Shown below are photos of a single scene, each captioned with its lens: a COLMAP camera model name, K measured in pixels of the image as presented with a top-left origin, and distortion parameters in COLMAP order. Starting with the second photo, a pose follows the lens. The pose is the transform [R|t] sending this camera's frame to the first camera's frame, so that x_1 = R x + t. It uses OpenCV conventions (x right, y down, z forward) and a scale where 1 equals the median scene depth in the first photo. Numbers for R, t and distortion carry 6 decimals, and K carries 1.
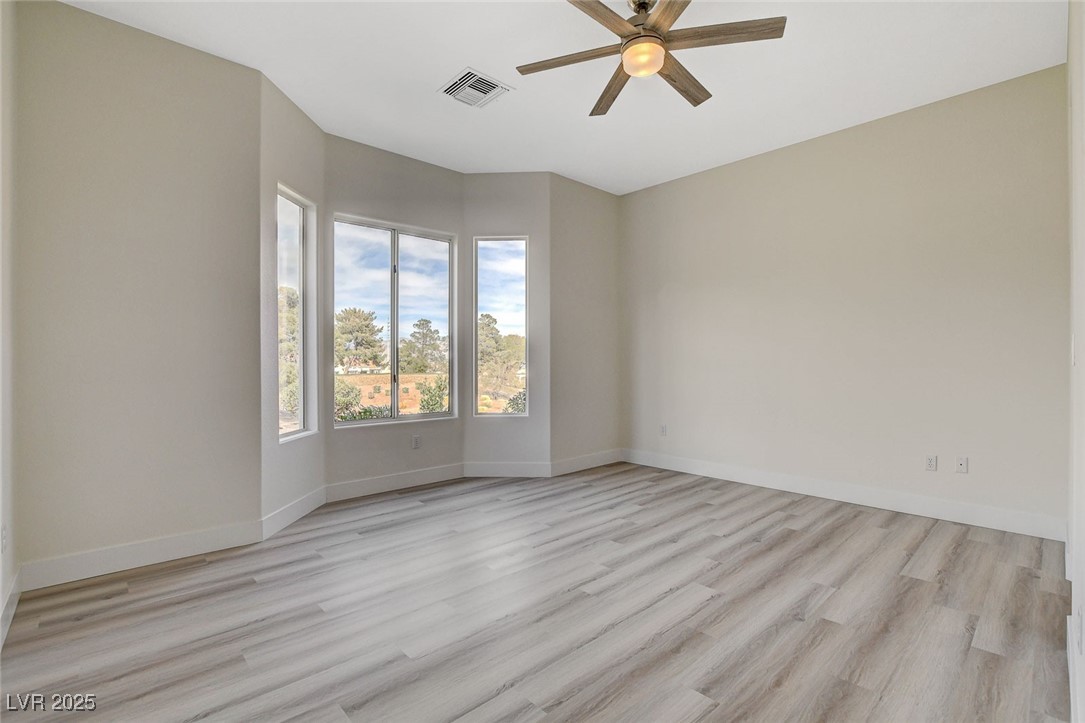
lens RADIAL K [[481.5, 0, 542.5], [0, 481.5, 361.5], [0, 0, 1]] dist [-0.024508, 0.000343]
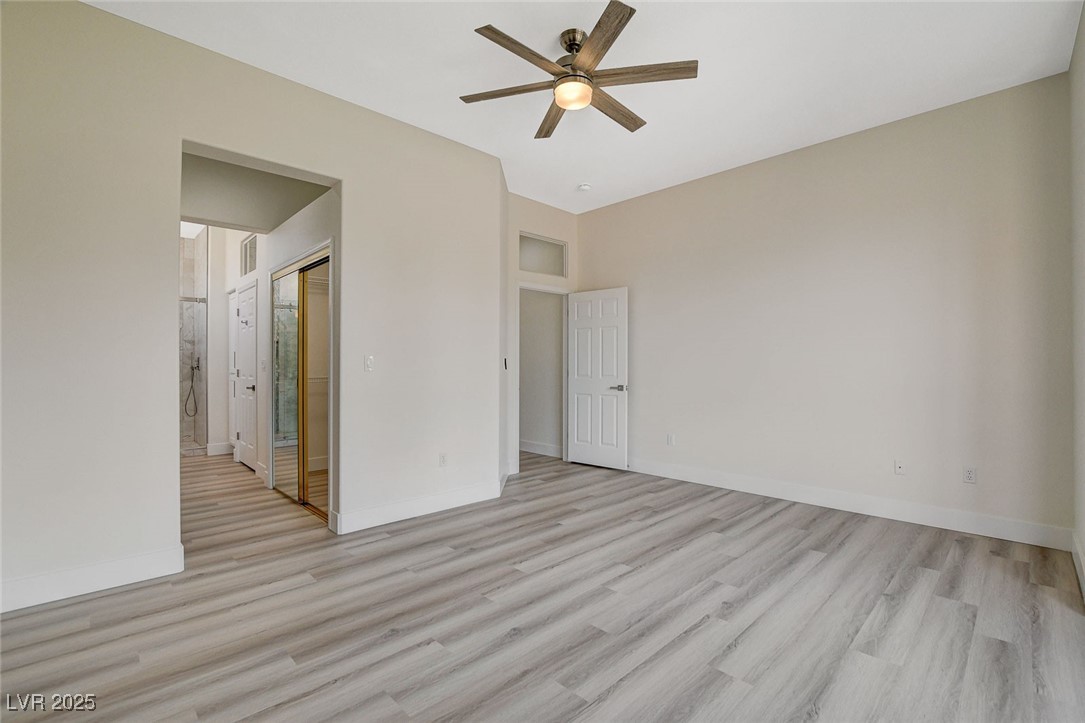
lens RADIAL K [[492.7, 0, 572.2], [0, 492.7, 364.2], [0, 0, 1]] dist [-0.026887, -0.000039]
pose [[-0.996055, 0.000781, -0.088732, 0.282691], [0.001405, 0.999975, -0.006969, -0.000595], [0.088724, -0.007066, -0.996031, 1.892194]]
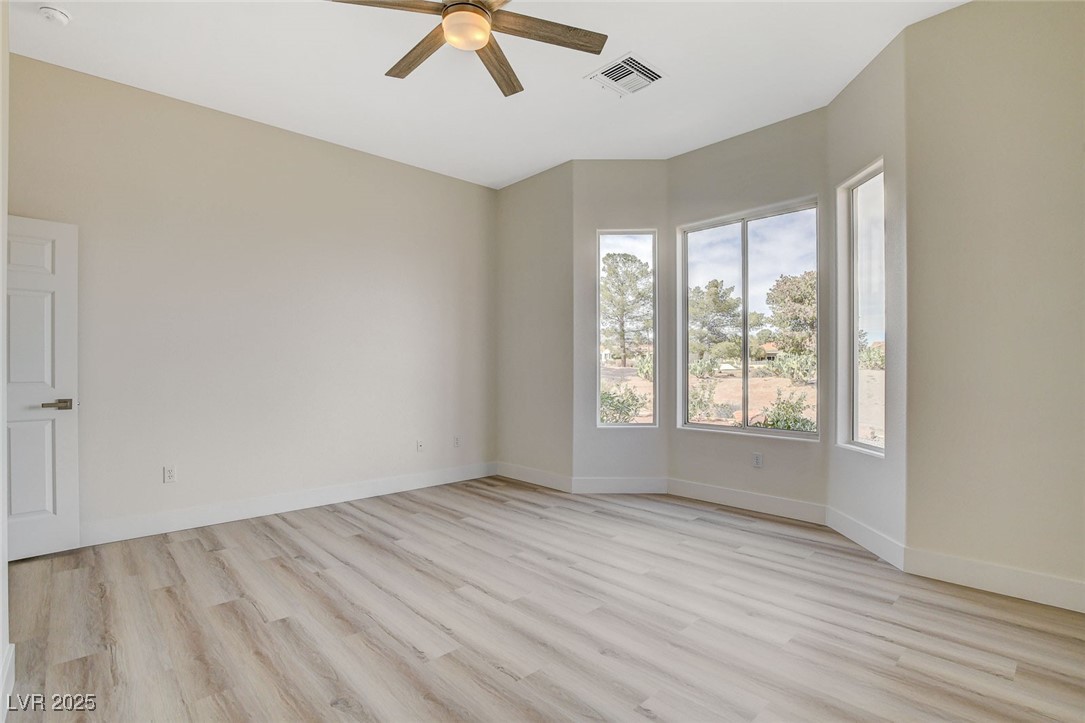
lens RADIAL K [[503.0, 0, 543.9], [0, 503.0, 364.8], [0, 0, 1]] dist [-0.025874, 0.000764]
pose [[0.033028, -0.000698, -0.999454, 1.030292], [0.002969, 0.999995, -0.000601, -0.003872], [0.999450, -0.002947, 0.033030, 0.996412]]
